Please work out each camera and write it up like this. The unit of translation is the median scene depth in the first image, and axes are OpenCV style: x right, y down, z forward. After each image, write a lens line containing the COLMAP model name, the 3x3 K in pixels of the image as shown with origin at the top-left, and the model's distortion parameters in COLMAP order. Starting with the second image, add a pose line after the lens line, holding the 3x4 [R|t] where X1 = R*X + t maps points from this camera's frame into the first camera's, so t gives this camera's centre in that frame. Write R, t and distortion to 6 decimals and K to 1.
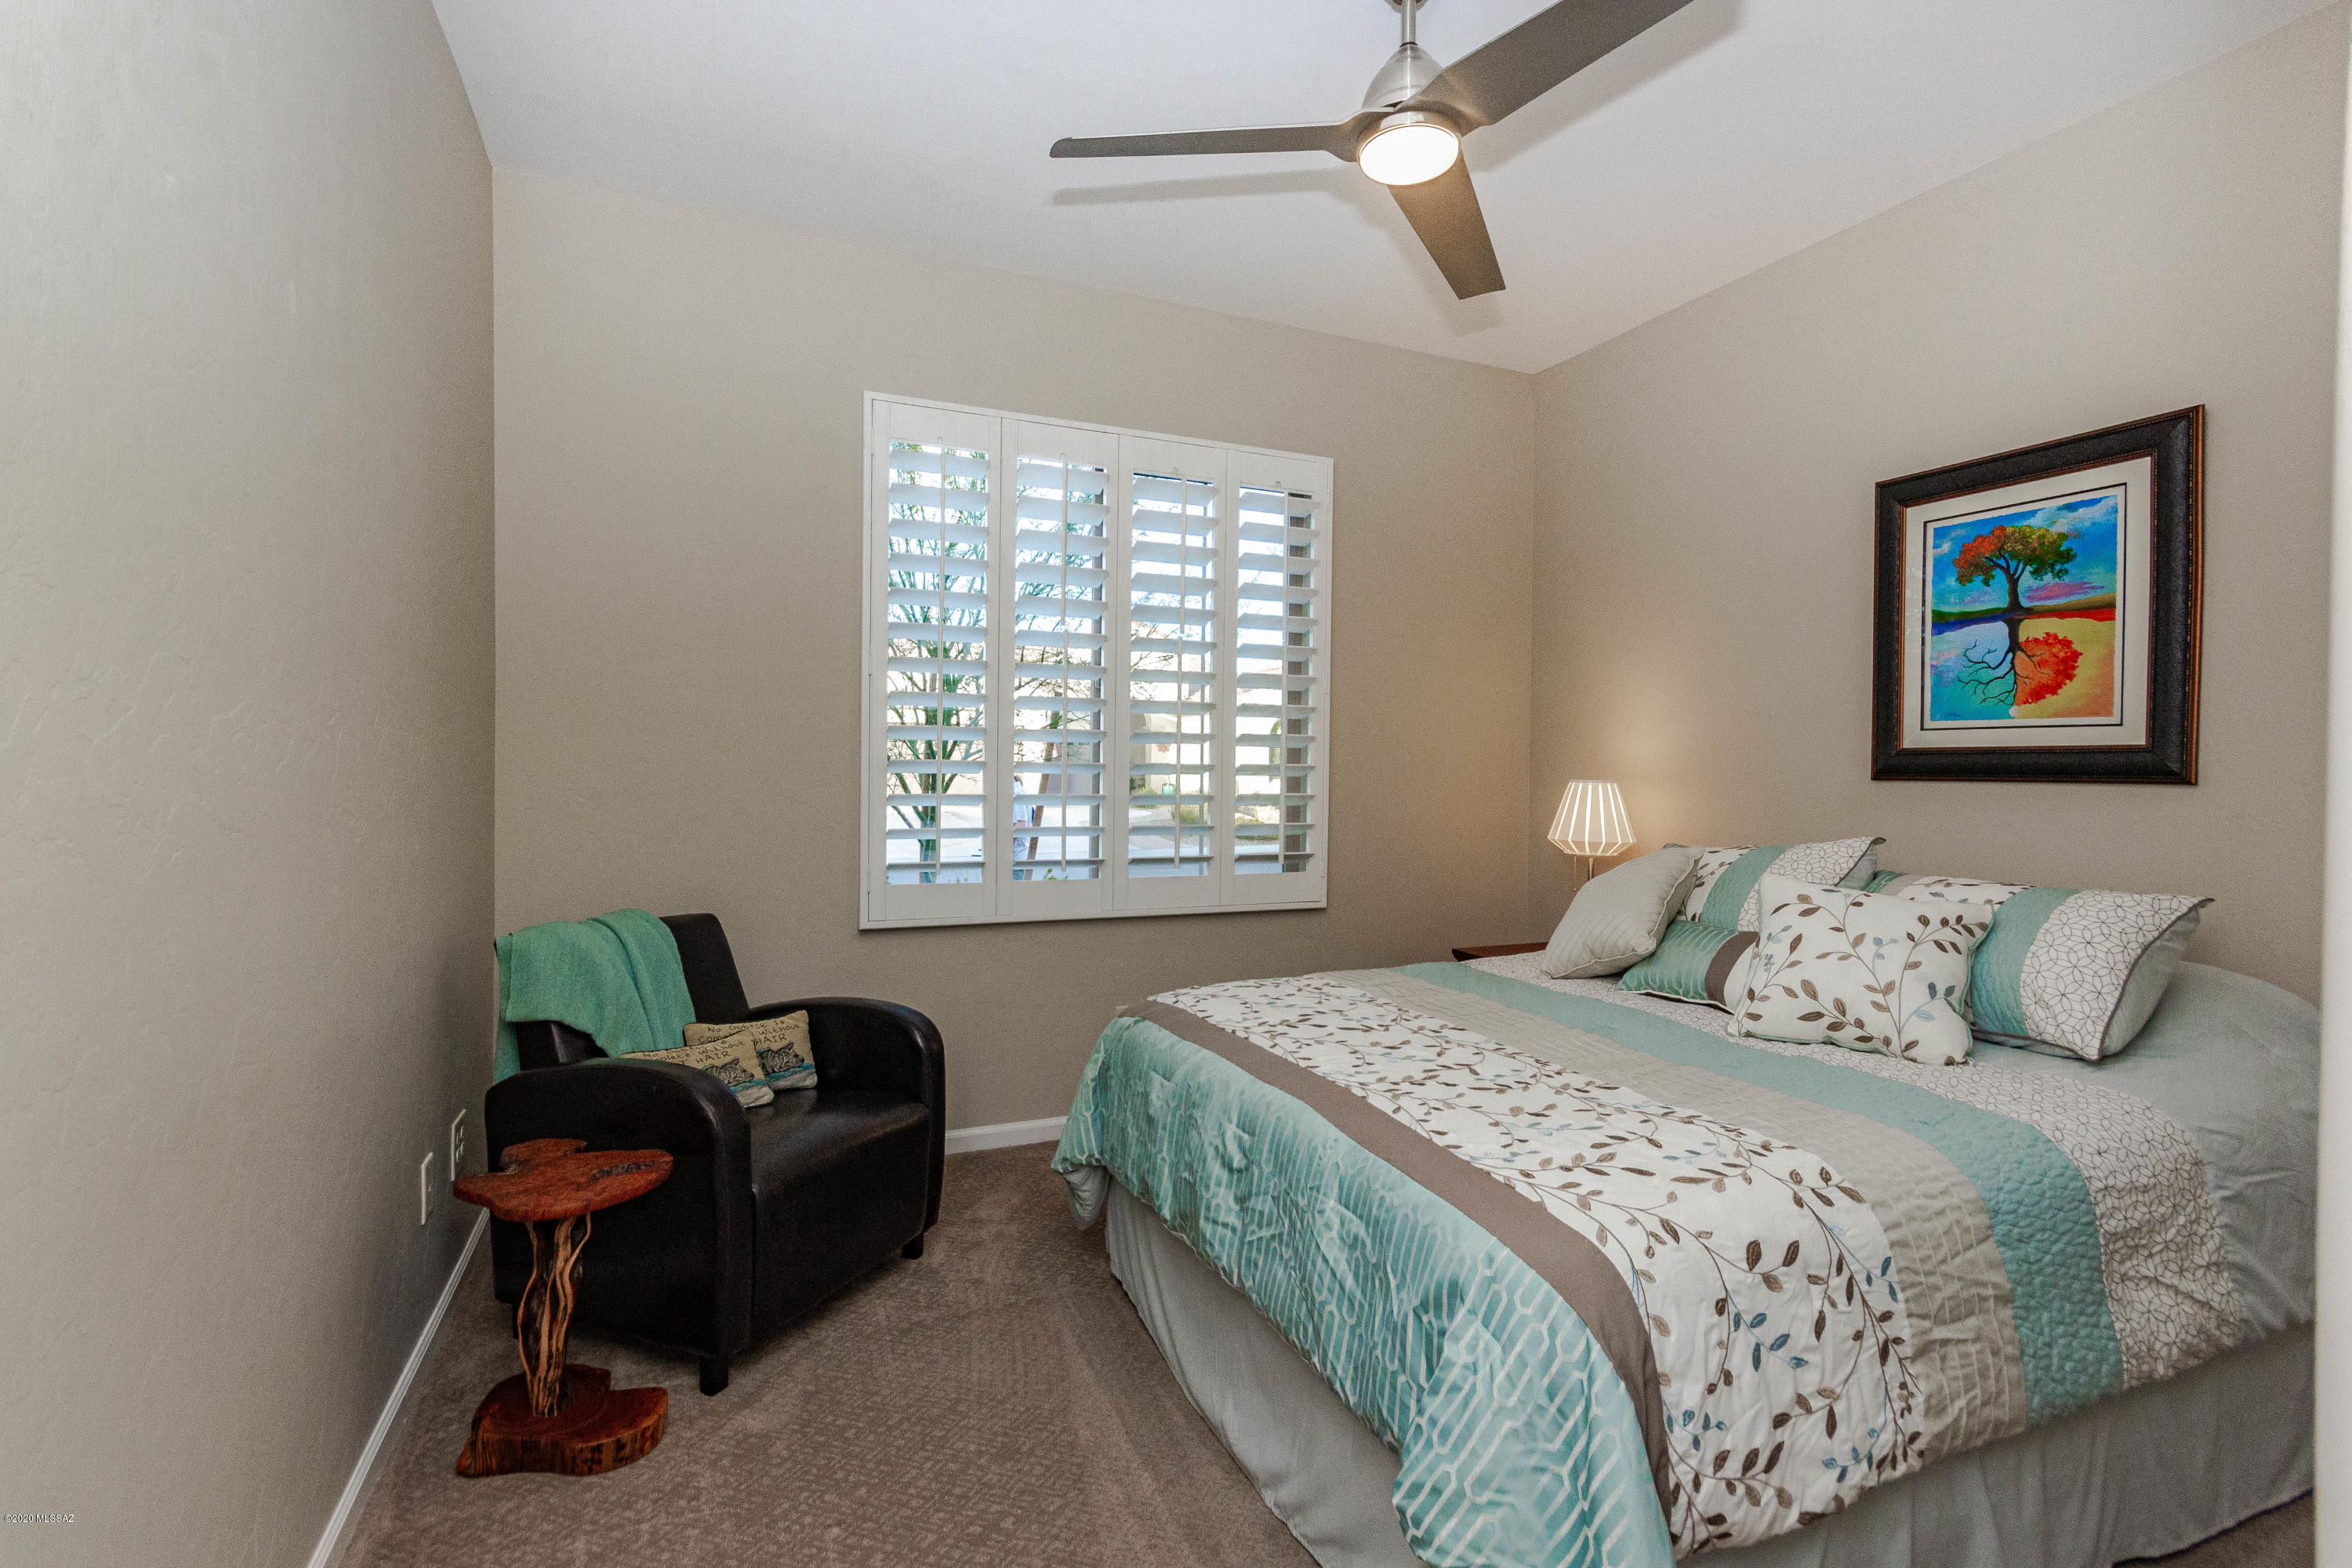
lens RADIAL K [[1101.8, 0, 1189.7], [0, 1101.8, 782.7], [0, 0, 1]] dist [0.004786, -0.000581]
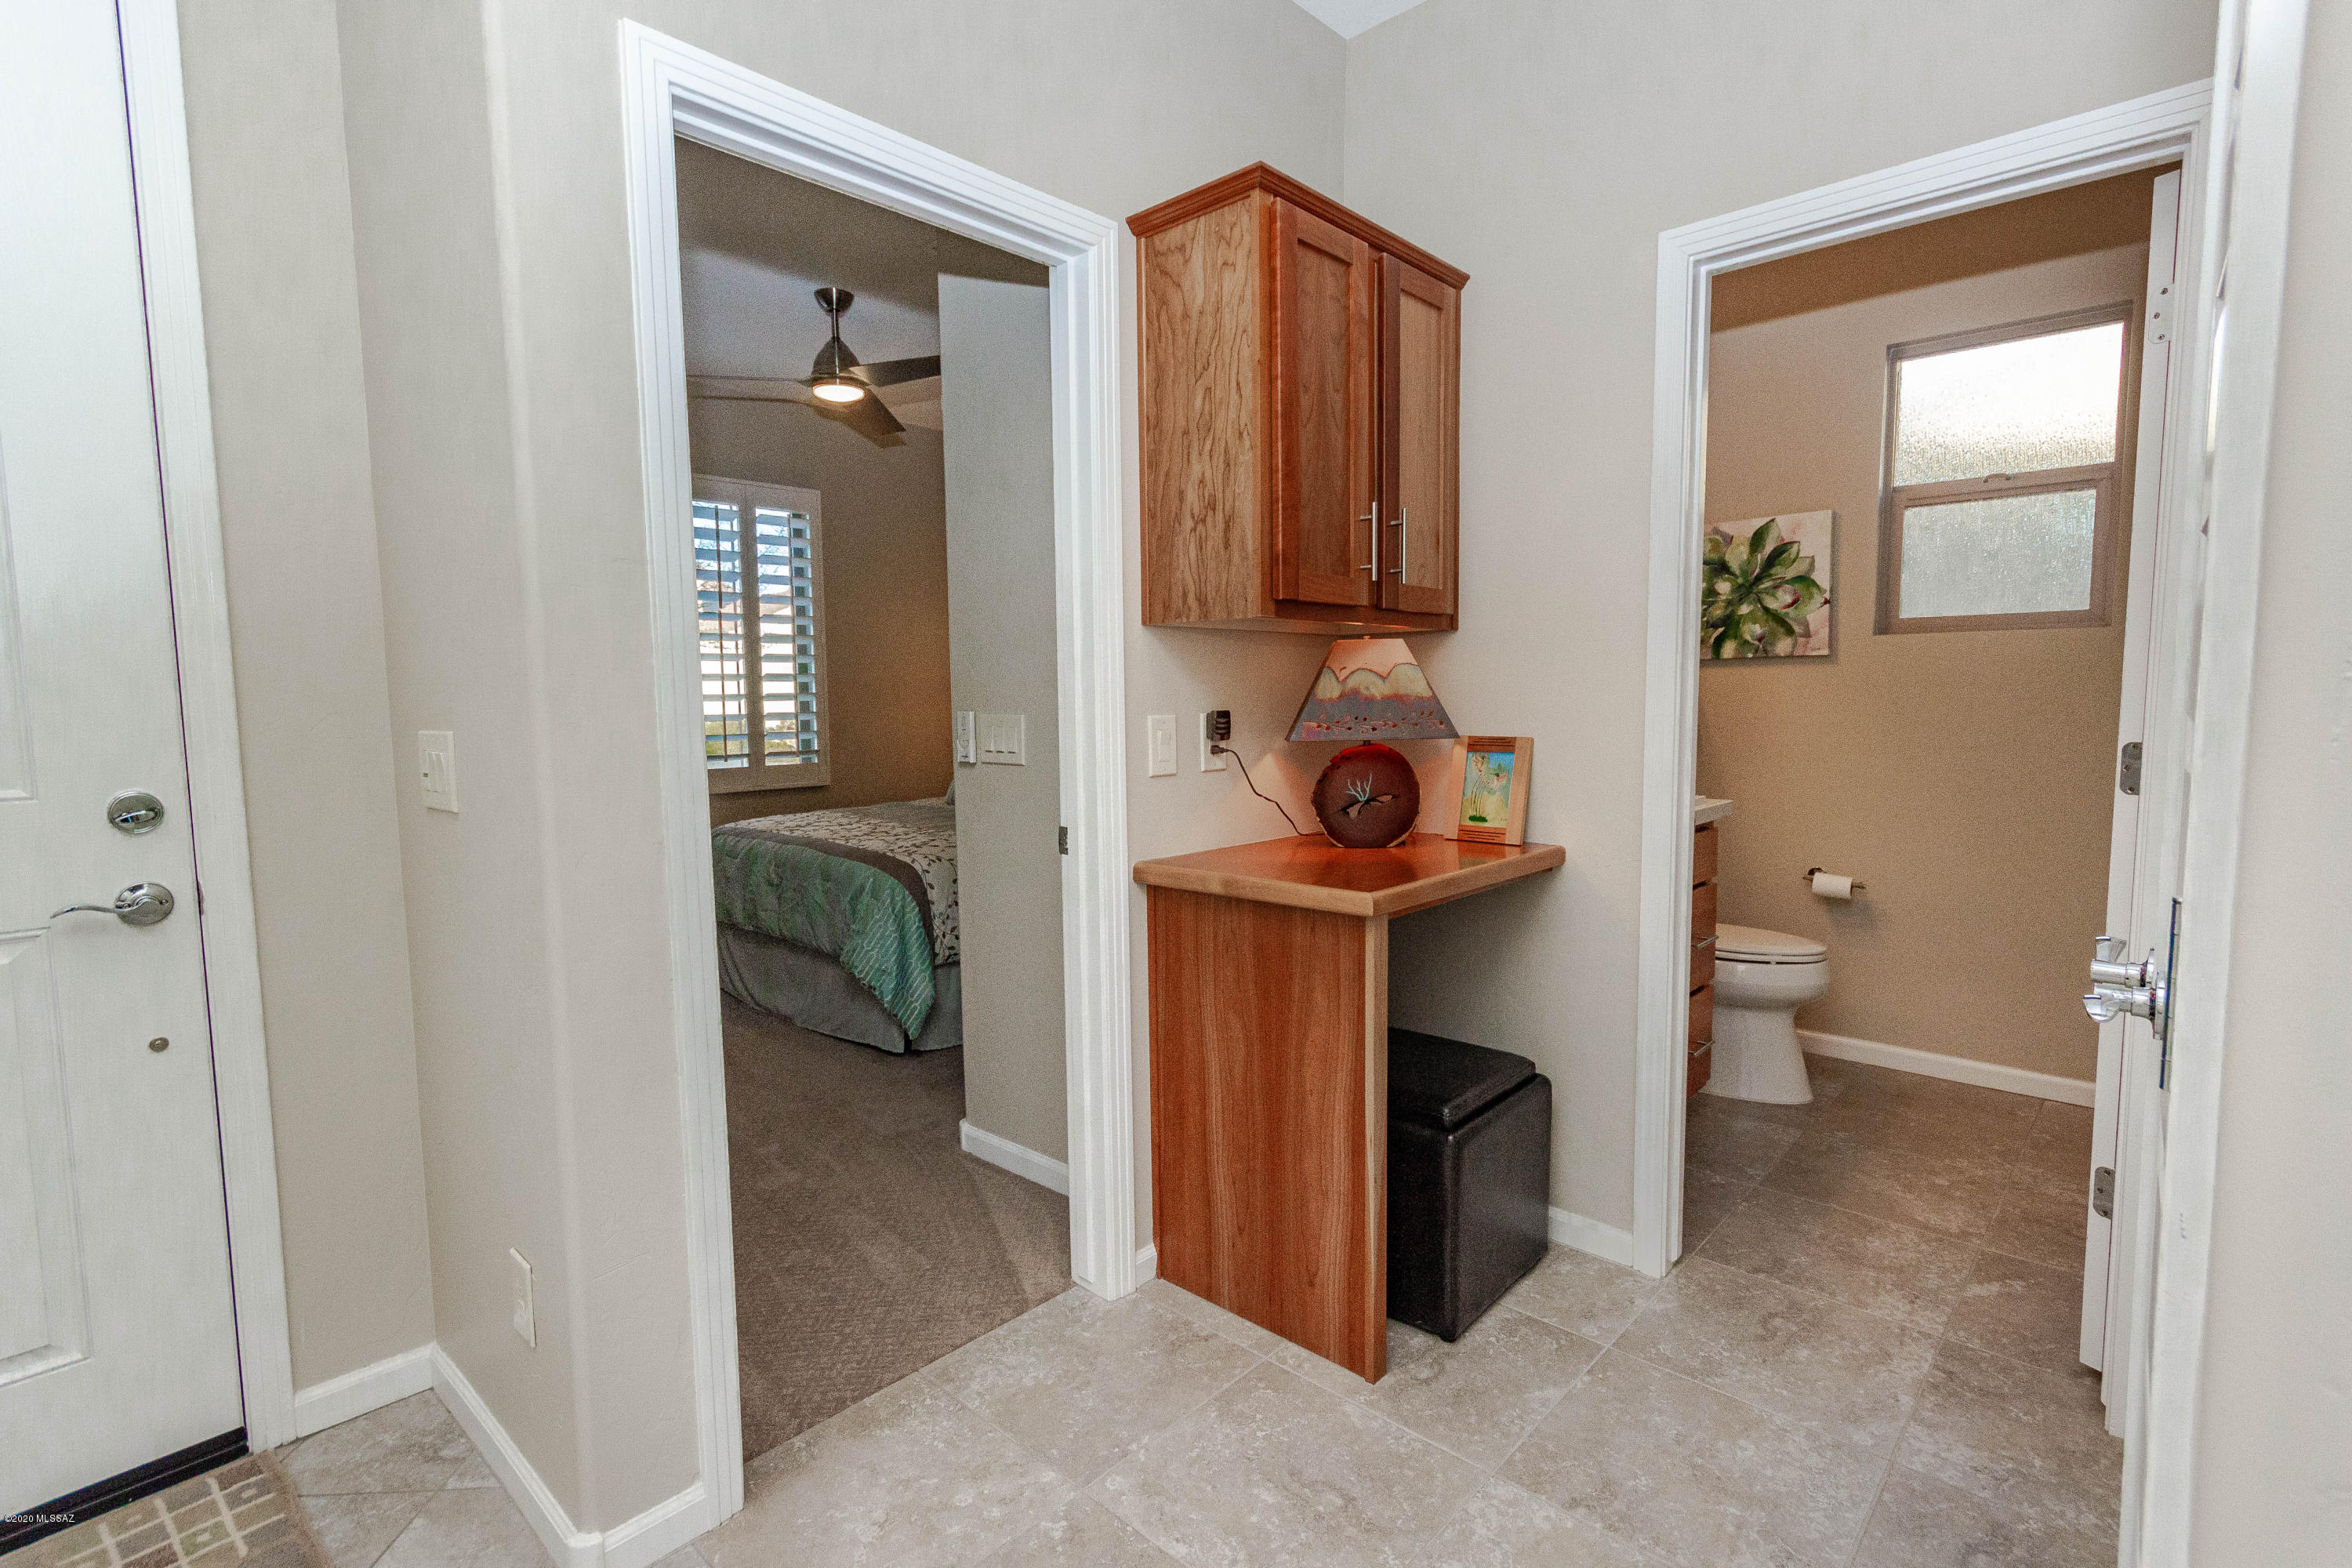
lens RADIAL K [[1101.8, 0, 1189.7], [0, 1101.8, 782.7], [0, 0, 1]] dist [0.004786, -0.000581]
pose [[0.915336, -0.053029, 0.399185, -0.092701], [0.023197, 0.996589, 0.079200, 0.001429], [-0.402023, -0.063235, 0.913443, -1.828836]]
